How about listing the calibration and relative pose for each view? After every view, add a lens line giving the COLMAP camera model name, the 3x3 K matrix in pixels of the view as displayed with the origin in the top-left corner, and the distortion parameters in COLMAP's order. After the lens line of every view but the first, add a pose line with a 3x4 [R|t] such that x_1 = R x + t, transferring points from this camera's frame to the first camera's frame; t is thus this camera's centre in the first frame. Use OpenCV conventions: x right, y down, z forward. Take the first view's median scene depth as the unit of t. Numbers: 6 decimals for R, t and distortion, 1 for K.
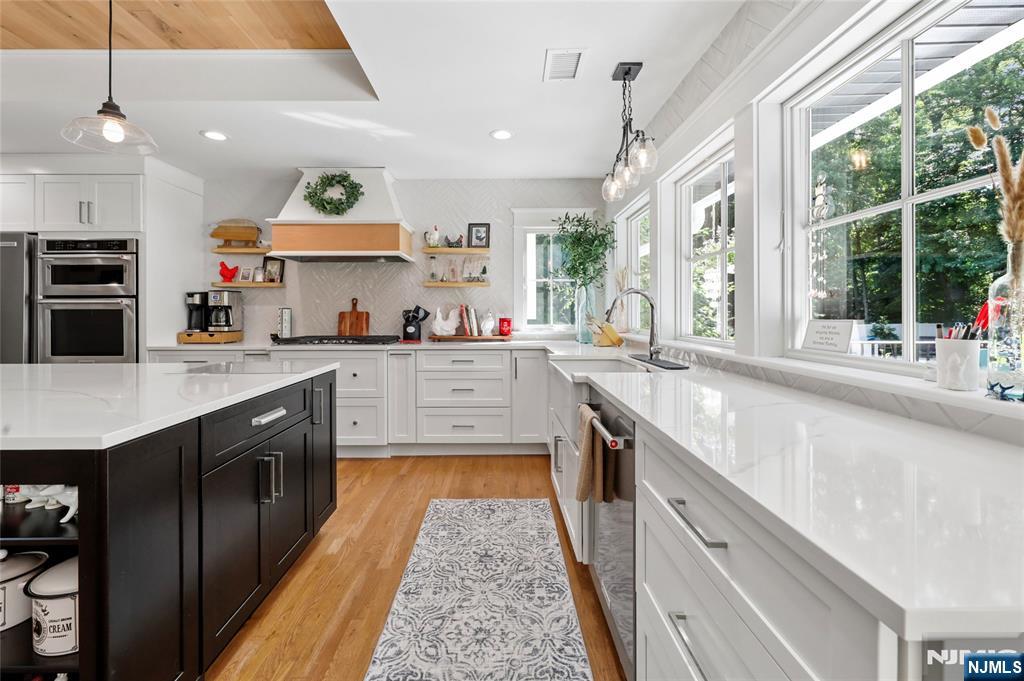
lens RADIAL K [[425.5, 0, 499.1], [0, 425.5, 314.3], [0, 0, 1]] dist [0.001965, -0.001054]
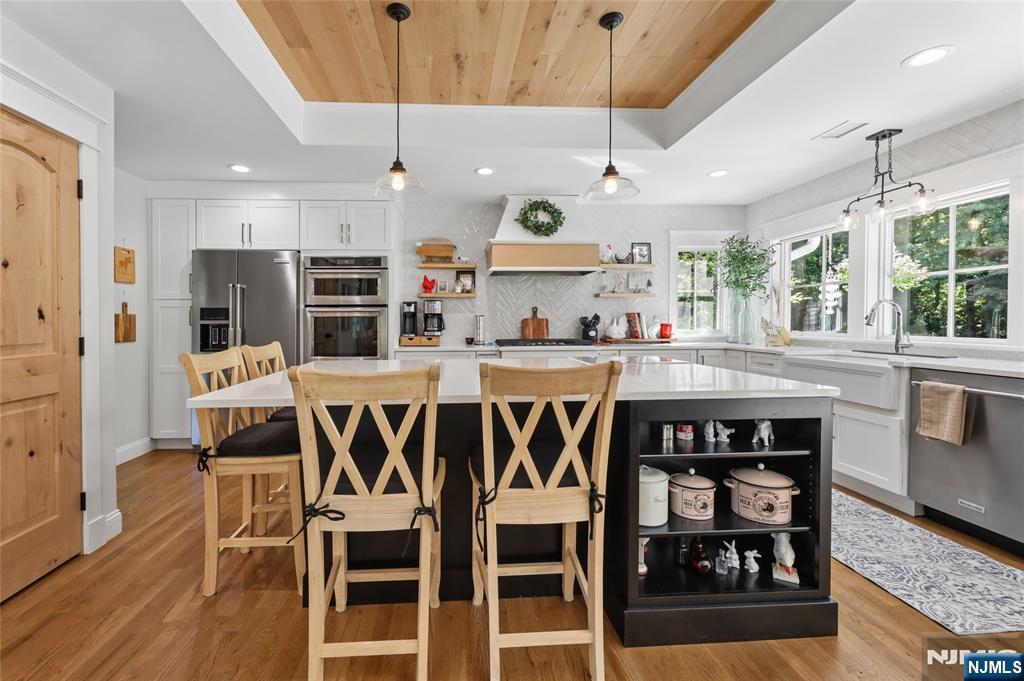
lens RADIAL K [[425.5, 0, 470.2], [0, 425.5, 327.2], [0, 0, 1]] dist [0.001965, -0.001054]
pose [[0.998816, -0.003741, 0.048498, -0.648120], [0.003251, 0.999943, 0.010183, 0.005547], [-0.048533, -0.010013, 0.998771, -0.164207]]
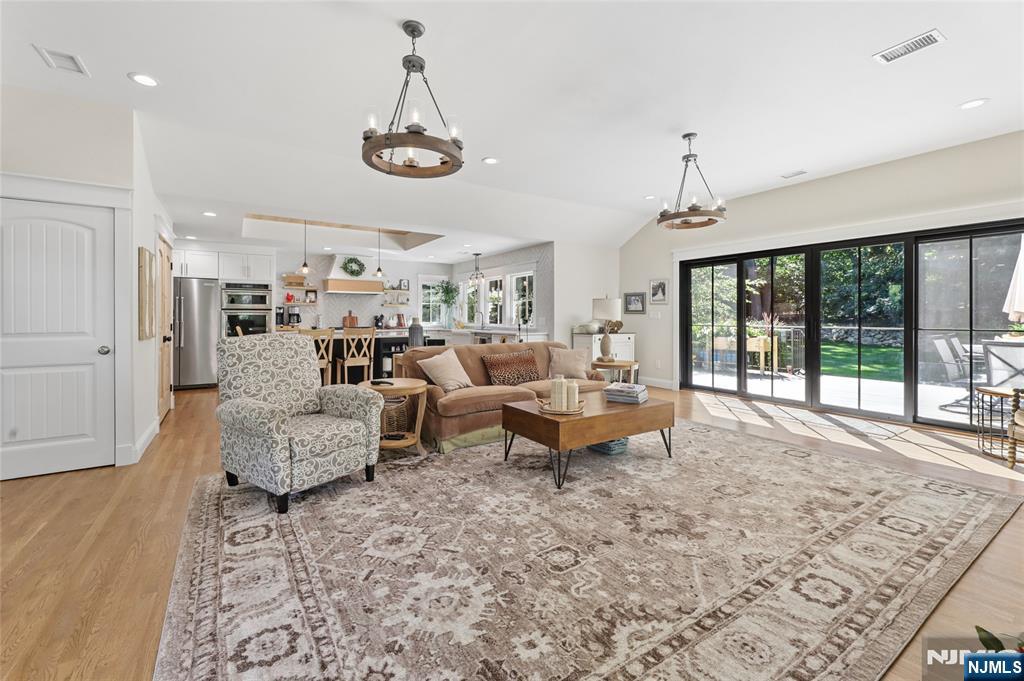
lens RADIAL K [[425.5, 0, 500.2], [0, 425.5, 317.9], [0, 0, 1]] dist [0.001965, -0.001054]
pose [[0.845883, 0.000533, 0.533369, -0.977741], [0.000807, 0.999997, -0.002278, 0.007590], [-0.533368, 0.002357, 0.845880, -1.467732]]
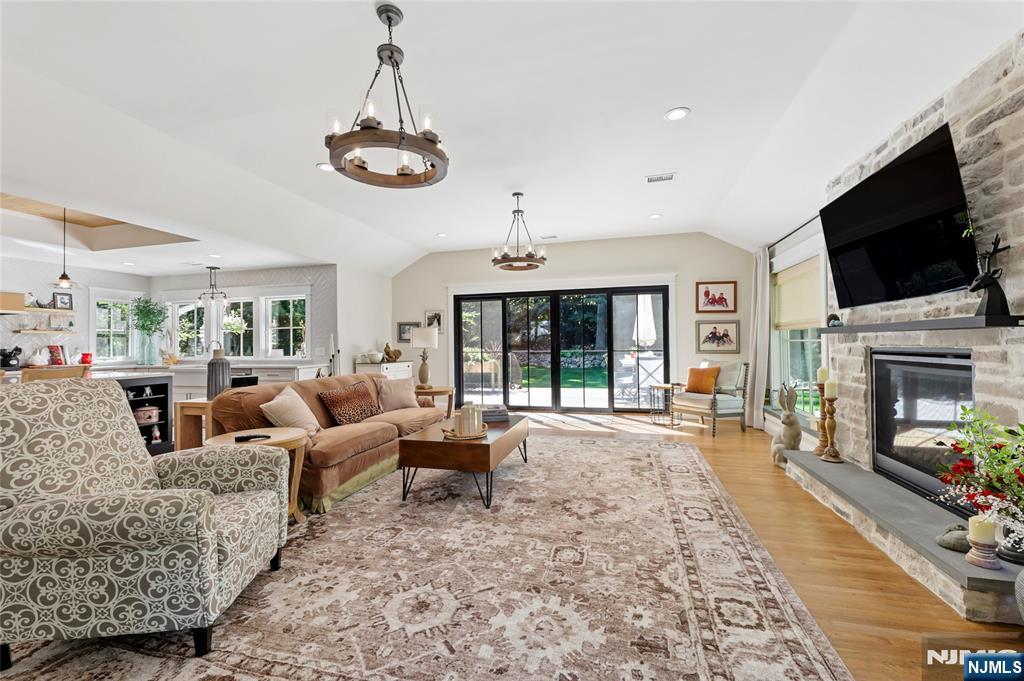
lens RADIAL K [[425.5, 0, 509.2], [0, 425.5, 337.9], [0, 0, 1]] dist [0.001965, -0.001054]
pose [[0.267219, 0.011992, 0.963561, -1.259089], [0.016578, 0.999717, -0.017040, 0.005227], [-0.963493, 0.020527, 0.266944, -1.121322]]
